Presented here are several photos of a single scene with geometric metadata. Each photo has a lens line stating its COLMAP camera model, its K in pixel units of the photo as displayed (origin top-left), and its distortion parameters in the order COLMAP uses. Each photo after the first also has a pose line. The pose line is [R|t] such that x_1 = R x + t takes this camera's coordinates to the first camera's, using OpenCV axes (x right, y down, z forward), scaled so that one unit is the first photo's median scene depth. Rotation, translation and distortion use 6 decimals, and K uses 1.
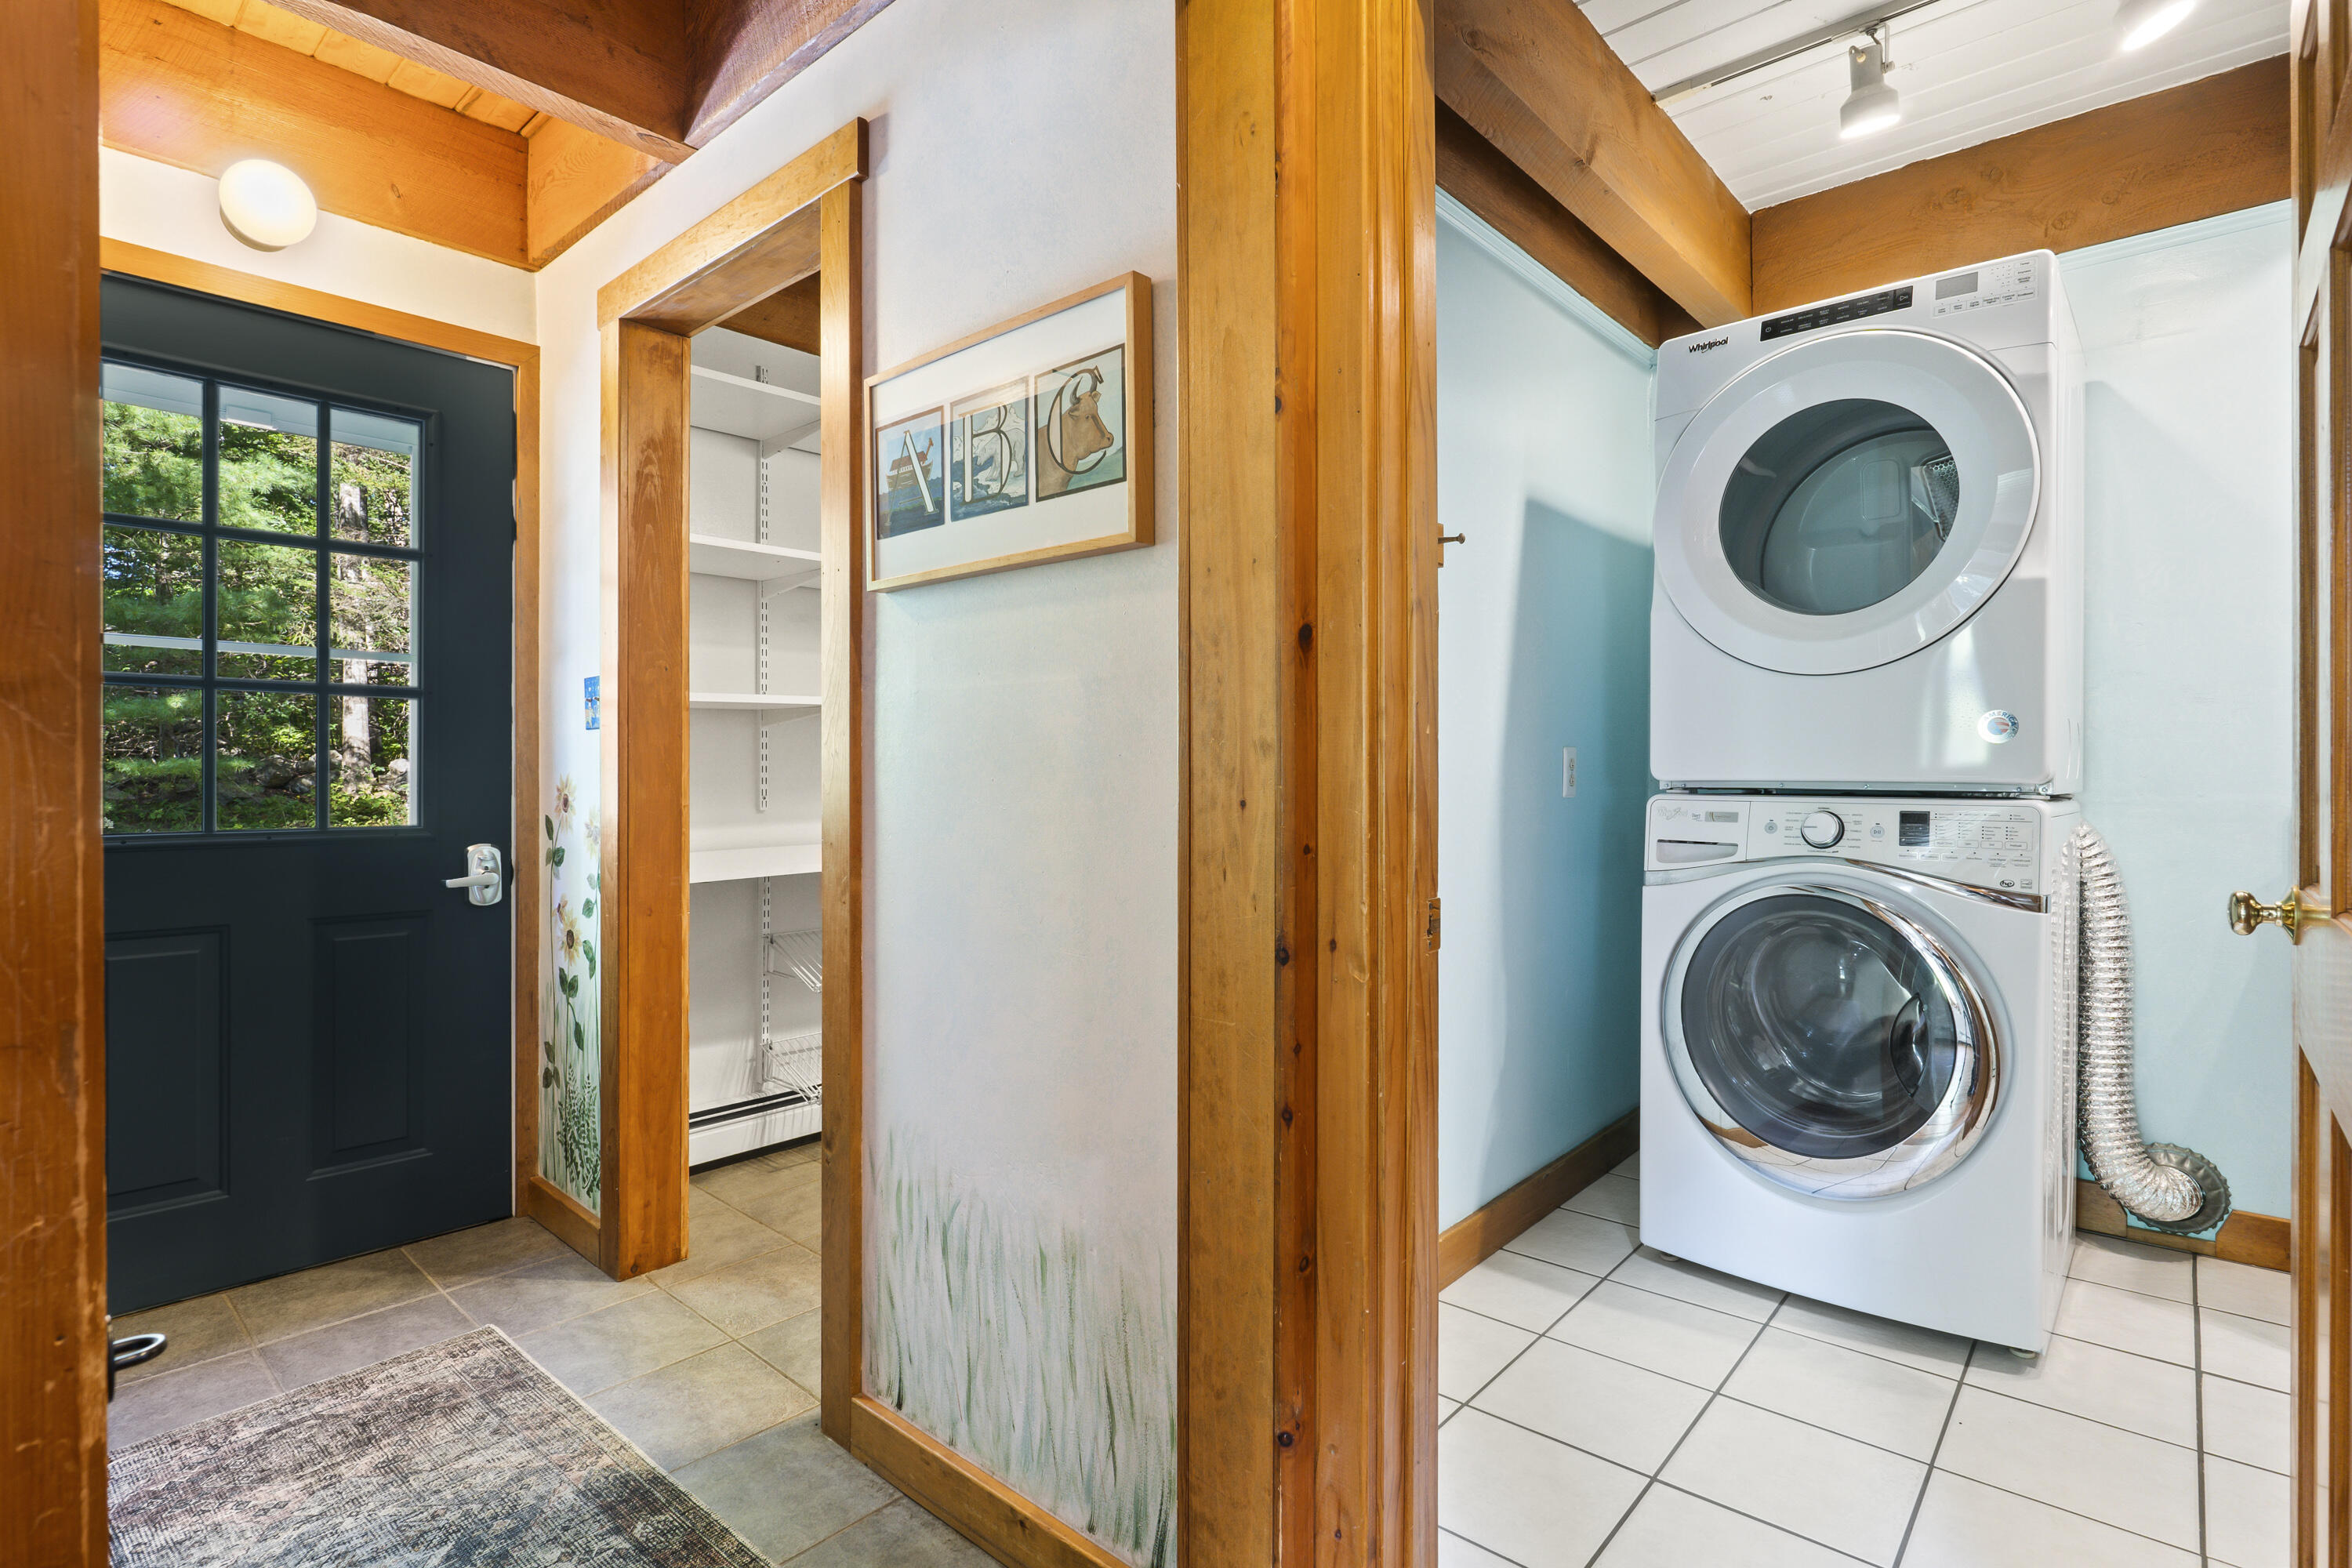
lens RADIAL K [[1160.3, 0, 1175.0], [0, 1160.3, 771.2], [0, 0, 1]] dist [-0.001280, -0.000291]
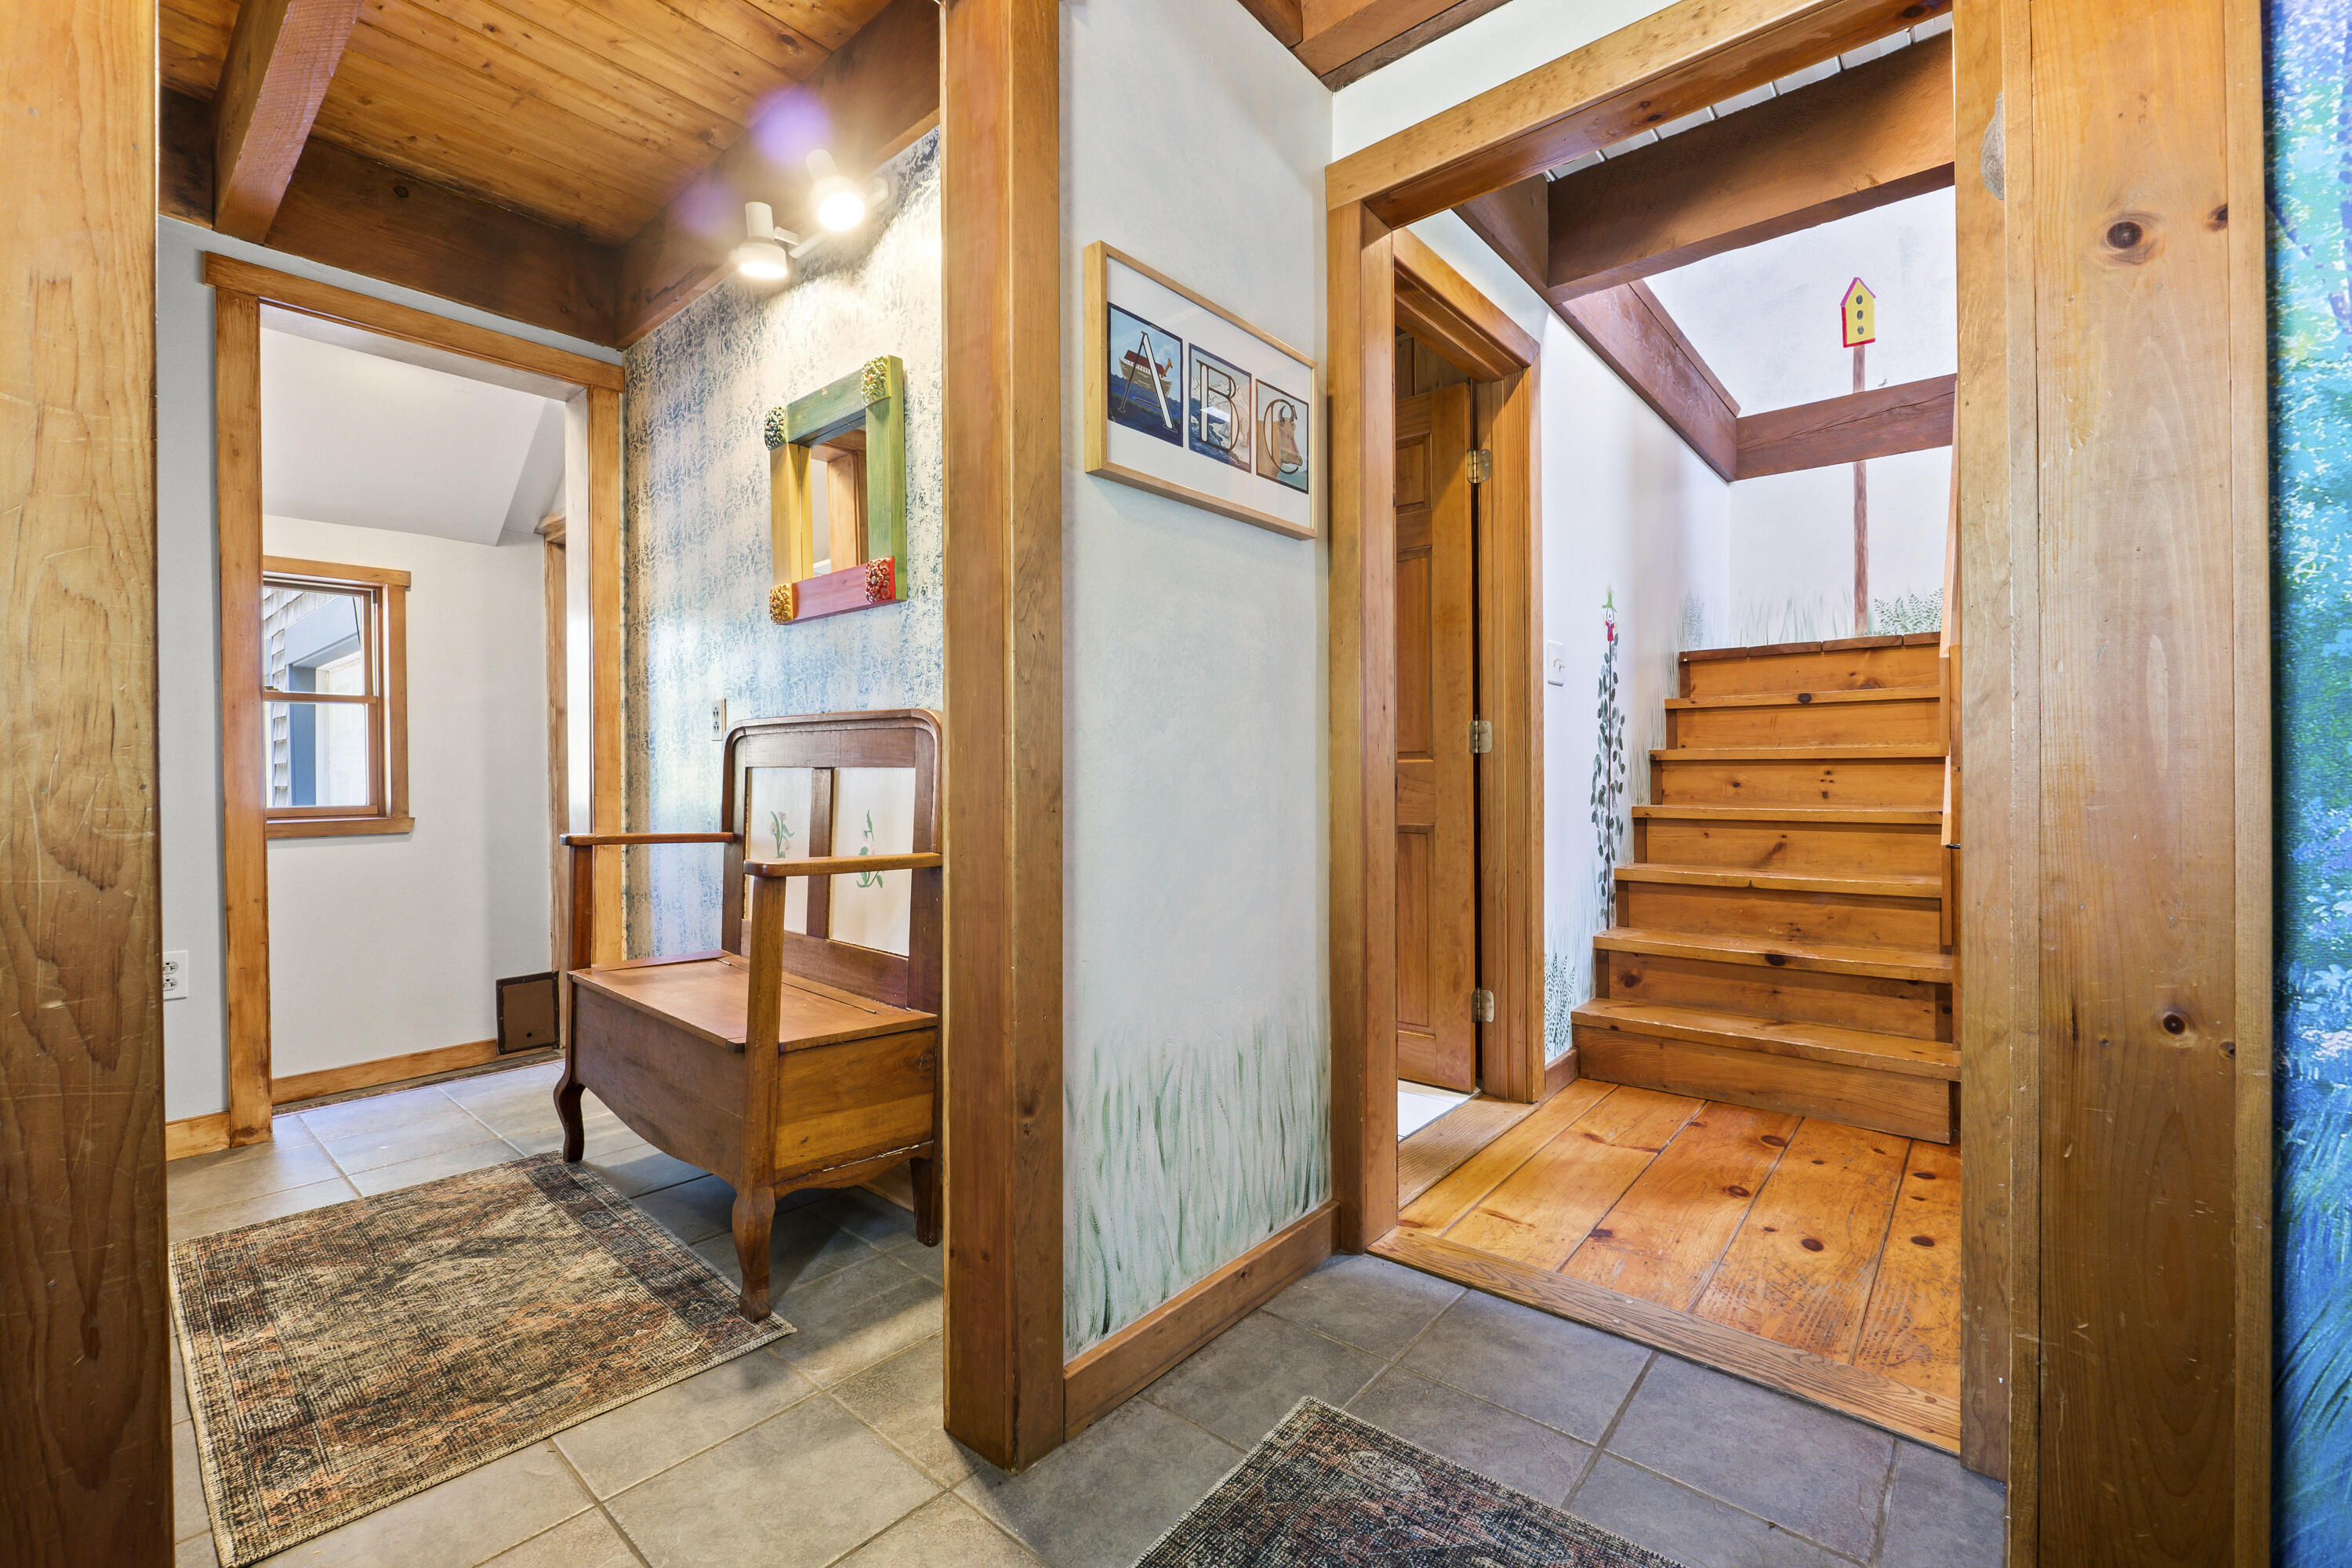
lens RADIAL K [[967.7, 0, 1182.9], [0, 967.7, 769.2], [0, 0, 1]] dist [-0.001853, -0.000185]
pose [[-0.999992, -0.002931, 0.002659, -1.348476], [-0.002921, 0.999988, 0.003978, 0.062760], [-0.002670, 0.003971, -0.999989, 1.857494]]
